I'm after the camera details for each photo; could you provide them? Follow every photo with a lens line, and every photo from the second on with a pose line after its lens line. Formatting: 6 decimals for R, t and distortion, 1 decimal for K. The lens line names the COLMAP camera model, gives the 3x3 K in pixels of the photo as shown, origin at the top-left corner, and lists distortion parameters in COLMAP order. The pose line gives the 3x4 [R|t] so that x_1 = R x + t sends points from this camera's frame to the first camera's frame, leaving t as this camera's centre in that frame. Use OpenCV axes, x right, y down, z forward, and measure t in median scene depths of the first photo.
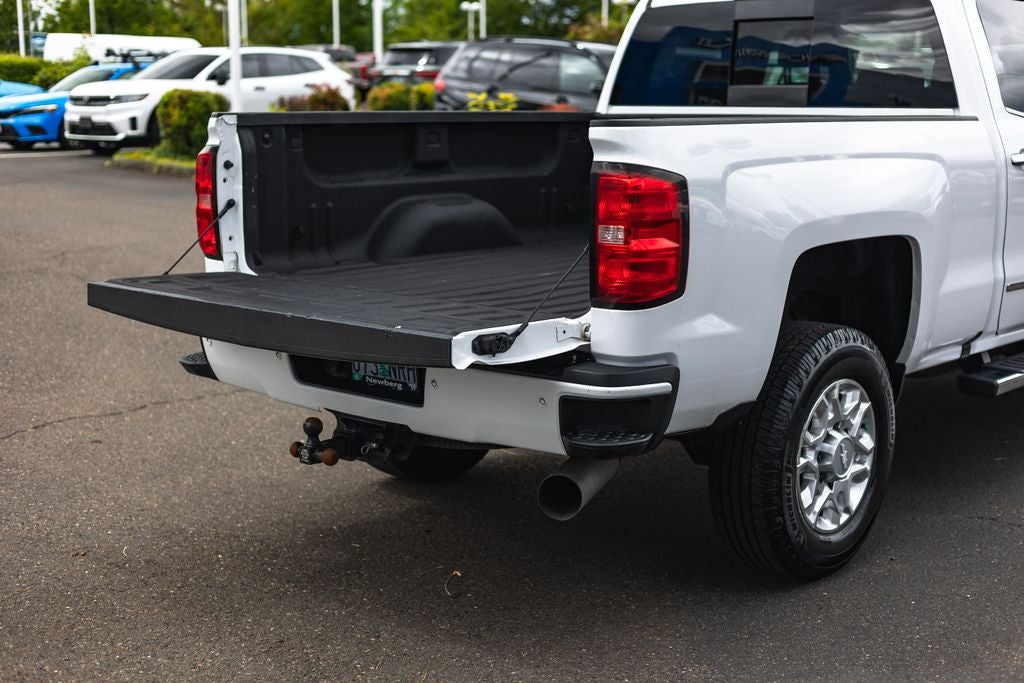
lens RADIAL K [[1457.4, 0, 512.8], [0, 1457.4, 328.5], [0, 0, 1]] dist [0.029341, -0.050666]
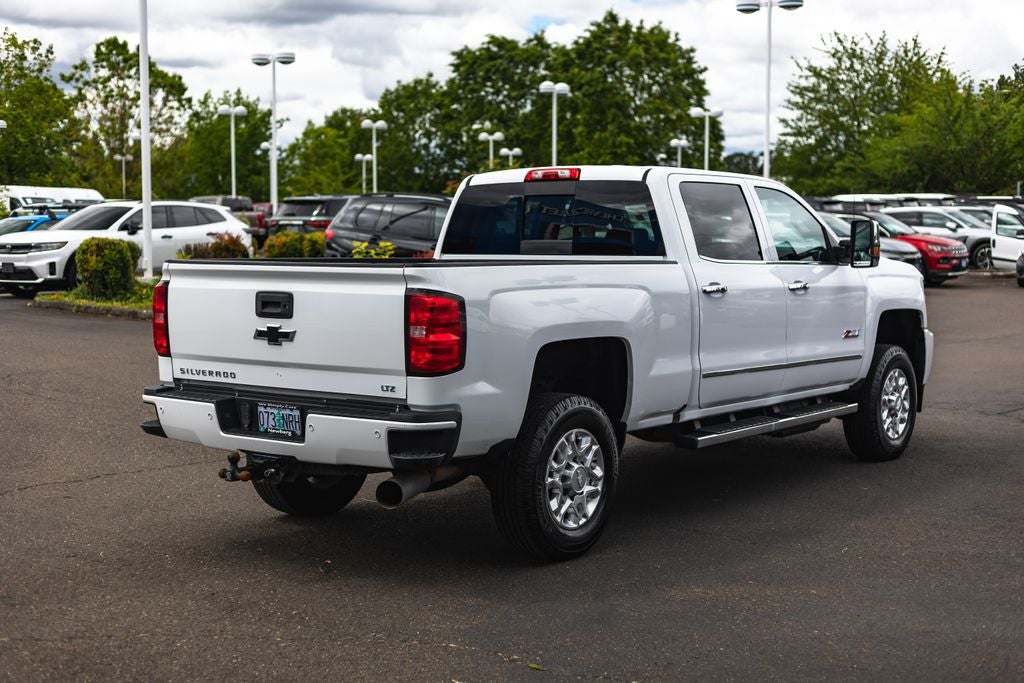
lens RADIAL K [[1457.4, 0, 512.8], [0, 1457.4, 328.5], [0, 0, 1]] dist [0.029341, -0.050666]
pose [[0.997447, -0.005005, 0.071236, 0.036706], [0.011984, 0.995125, -0.097886, 0.062113], [-0.070399, 0.098490, 0.992645, -0.425965]]
